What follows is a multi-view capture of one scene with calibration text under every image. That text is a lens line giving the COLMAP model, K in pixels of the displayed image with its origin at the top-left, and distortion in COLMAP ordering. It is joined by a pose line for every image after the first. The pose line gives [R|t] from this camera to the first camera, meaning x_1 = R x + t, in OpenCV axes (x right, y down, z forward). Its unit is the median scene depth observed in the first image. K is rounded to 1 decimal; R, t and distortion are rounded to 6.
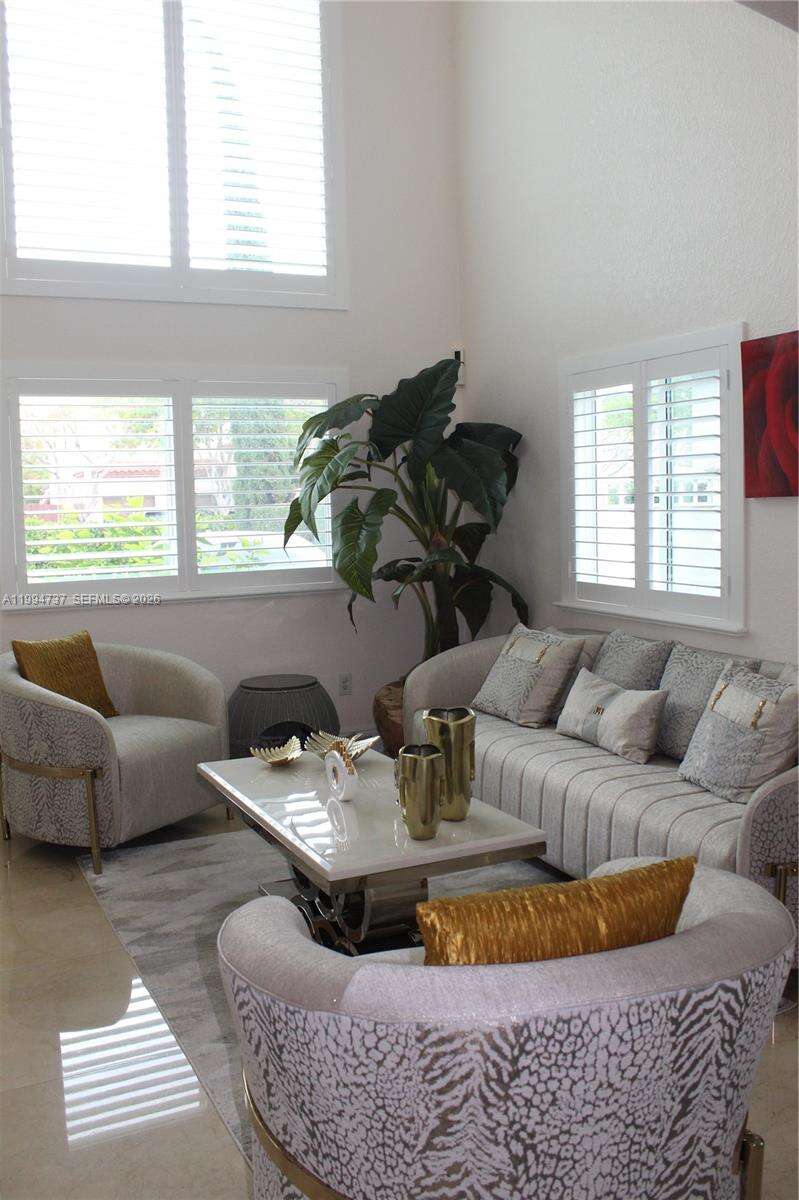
lens RADIAL K [[1007.7, 0, 403.3], [0, 1007.7, 600.0], [0, 0, 1]] dist [-0.159448, 0.130013]
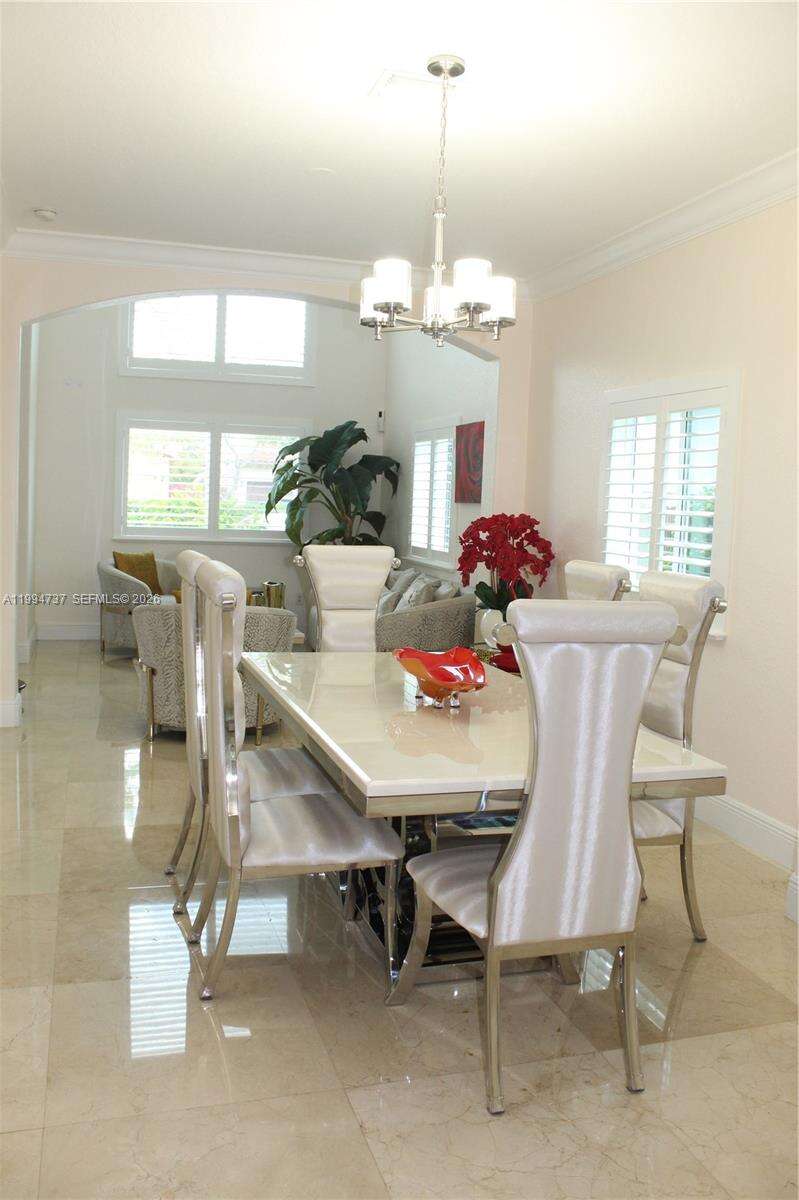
lens RADIAL K [[1007.7, 0, 396.6], [0, 1007.7, 599.1], [0, 0, 1]] dist [-0.159448, 0.130013]
pose [[0.984804, 0.077226, -0.155551, 0.428985], [-0.077235, 0.996995, 0.005992, 0.068628], [0.155547, 0.006113, 0.987810, -0.795947]]
